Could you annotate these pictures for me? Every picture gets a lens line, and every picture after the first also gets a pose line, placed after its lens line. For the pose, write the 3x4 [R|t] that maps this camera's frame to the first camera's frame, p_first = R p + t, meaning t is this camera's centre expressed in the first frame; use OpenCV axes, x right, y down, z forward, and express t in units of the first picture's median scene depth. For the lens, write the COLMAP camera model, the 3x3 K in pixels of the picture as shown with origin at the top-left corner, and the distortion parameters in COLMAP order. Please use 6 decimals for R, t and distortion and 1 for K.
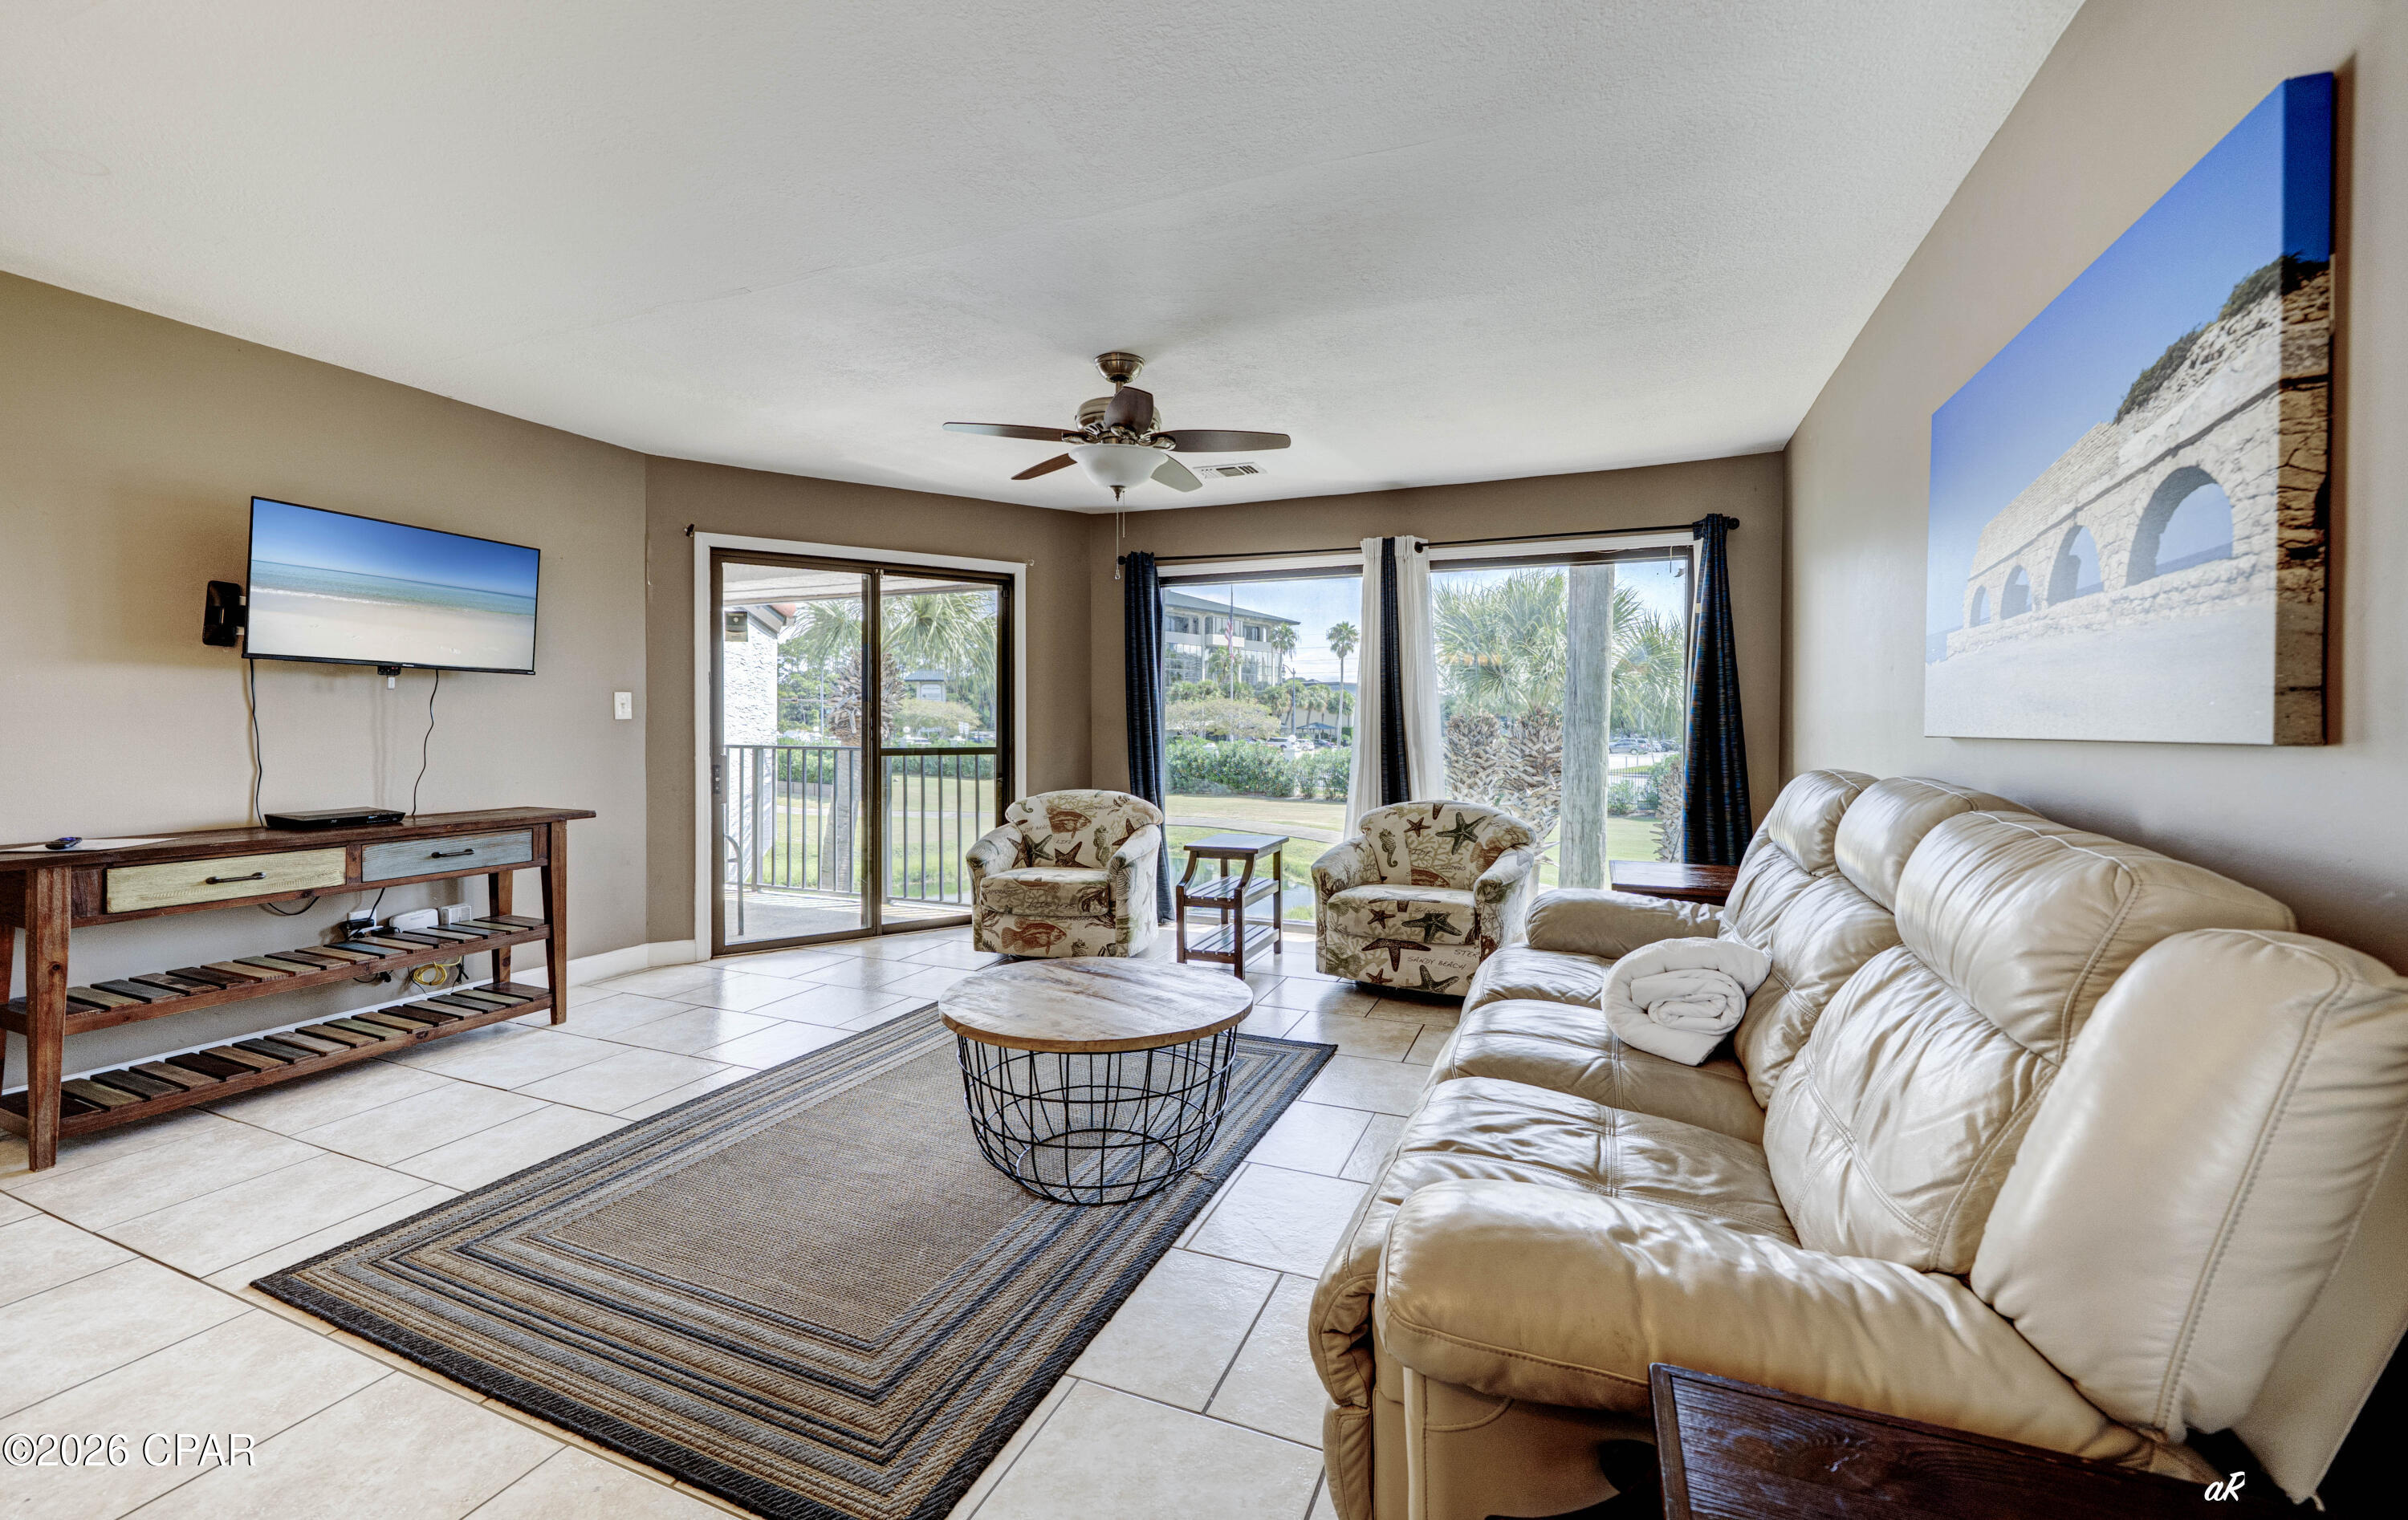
lens RADIAL K [[933.9, 0, 1195.0], [0, 933.9, 730.0], [0, 0, 1]] dist [0.004036, 0.000307]
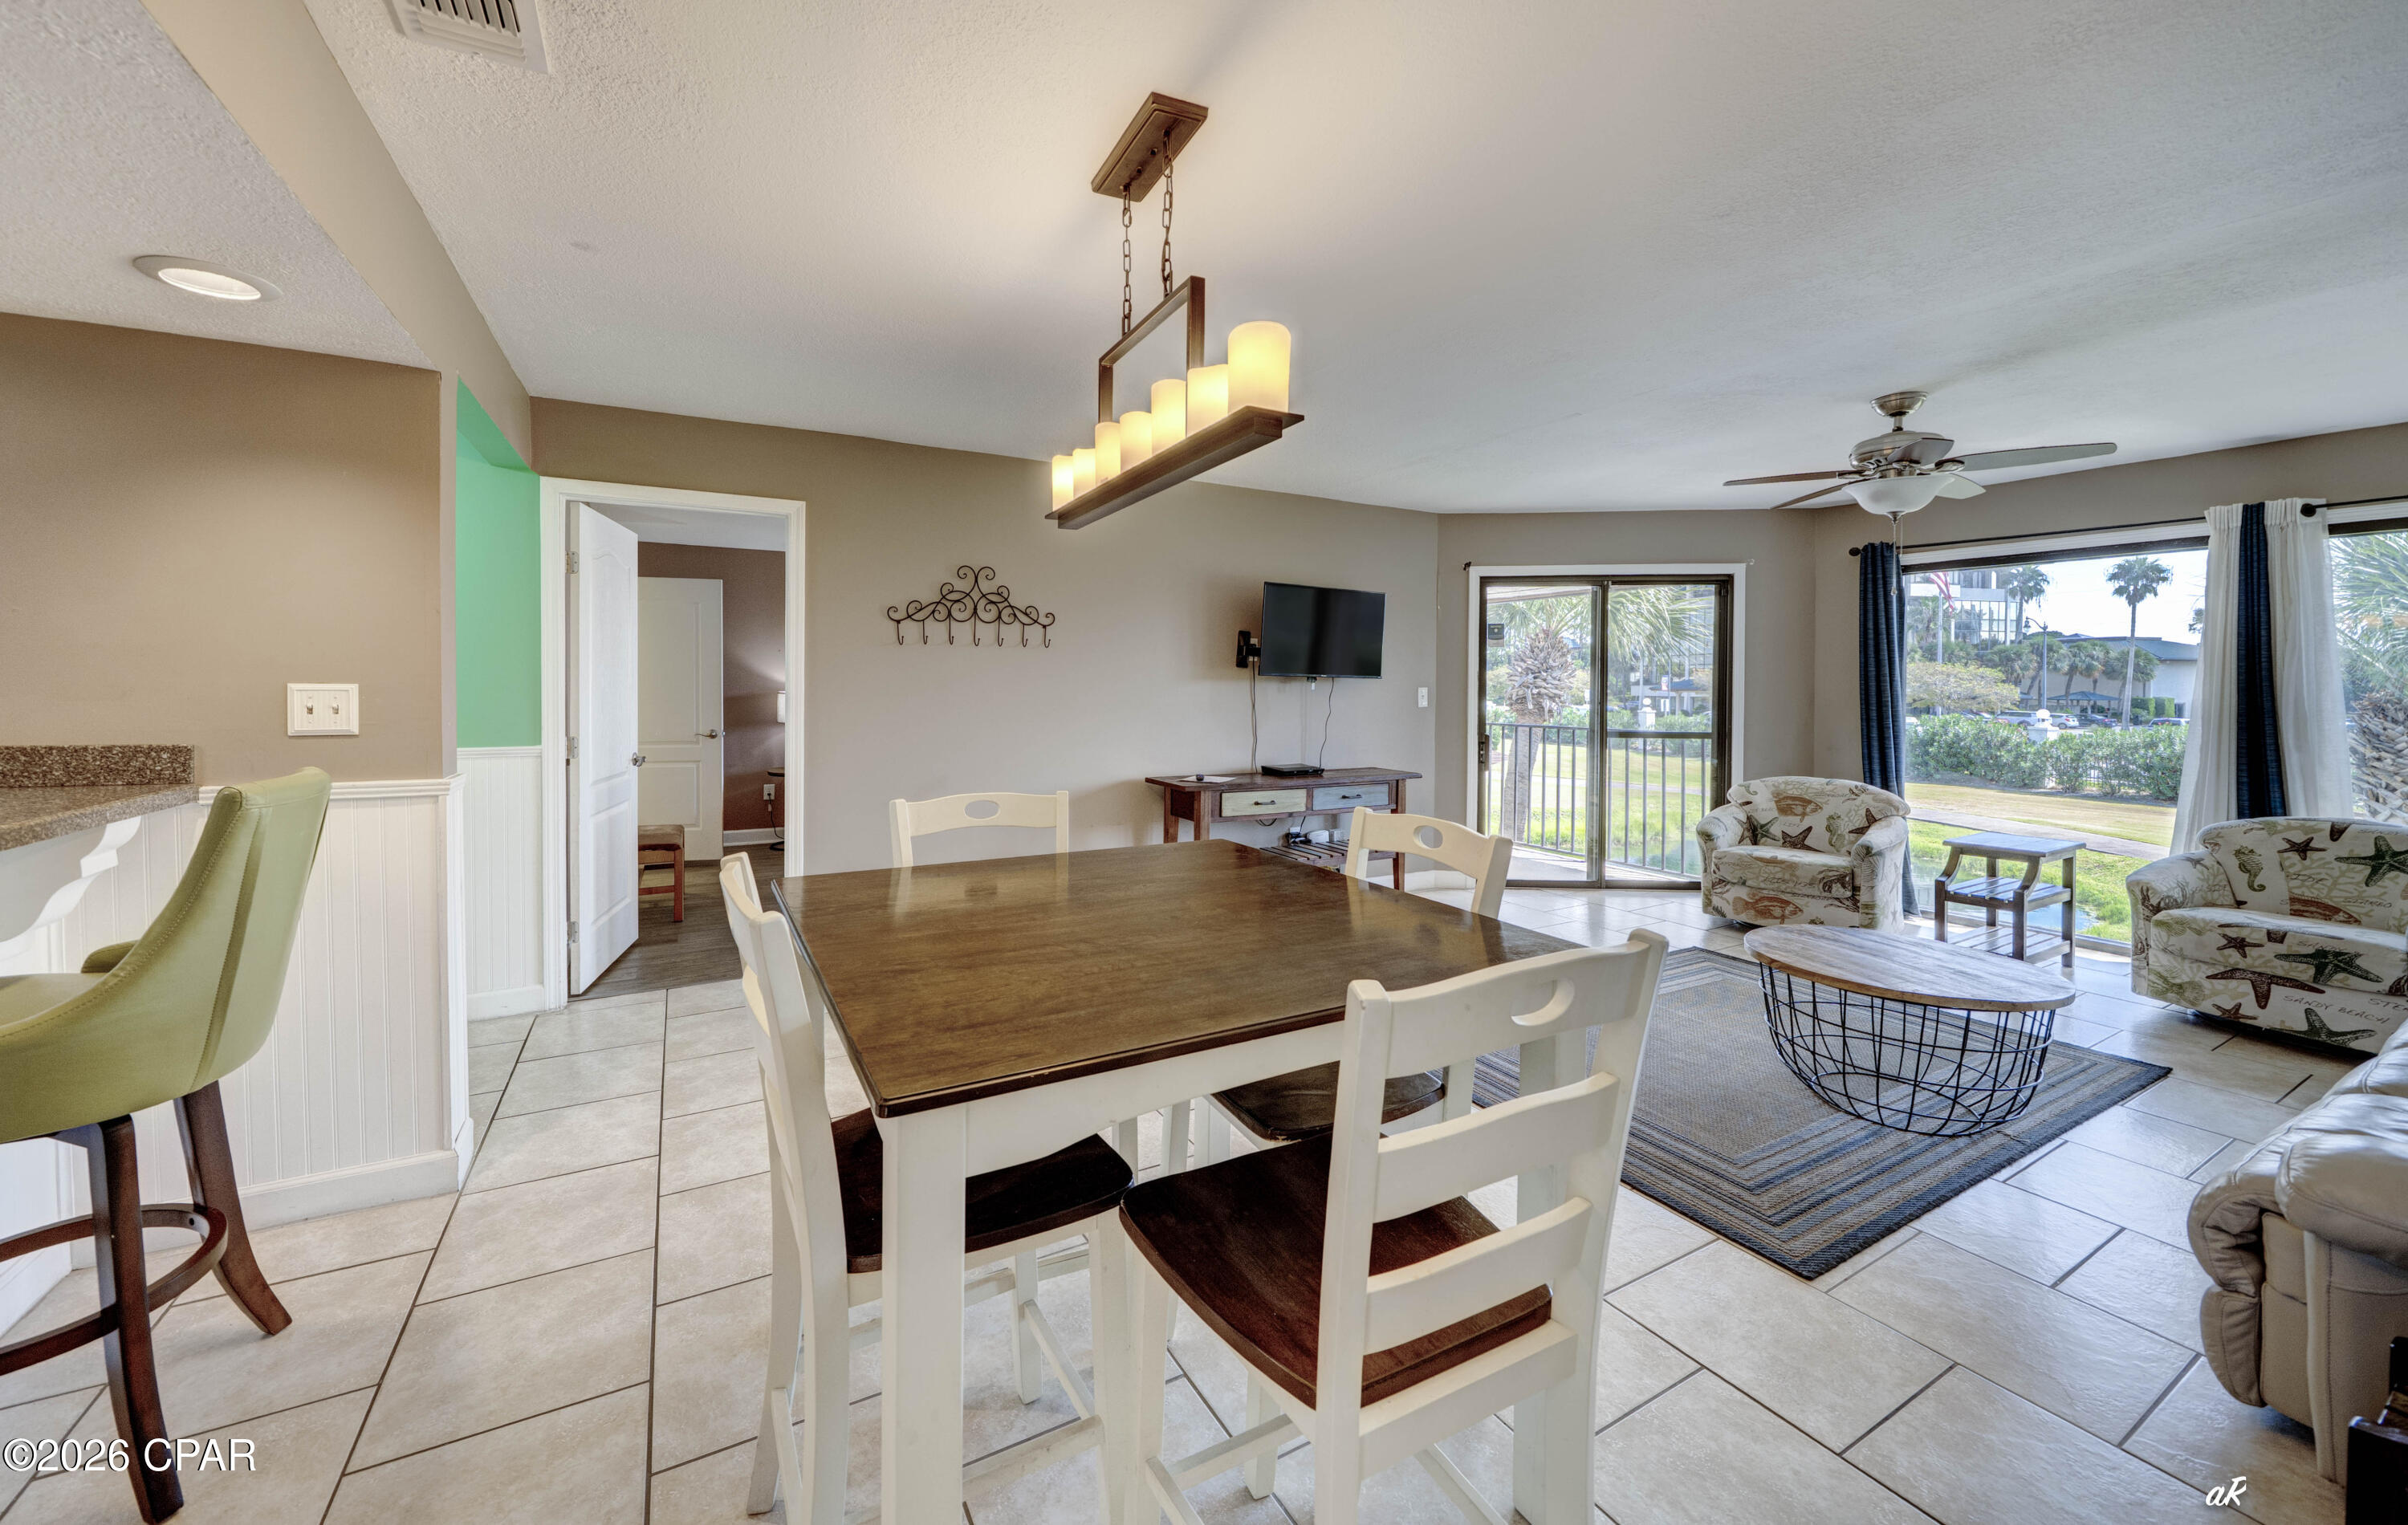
lens RADIAL K [[893.2, 0, 1194.1], [0, 893.2, 699.4], [0, 0, 1]] dist [-0.003350, -0.000165]
pose [[0.793099, 0.010510, -0.609002, -0.073672], [-0.008078, 0.999945, 0.006737, -0.029641], [0.609039, -0.000424, 0.793140, -0.264498]]
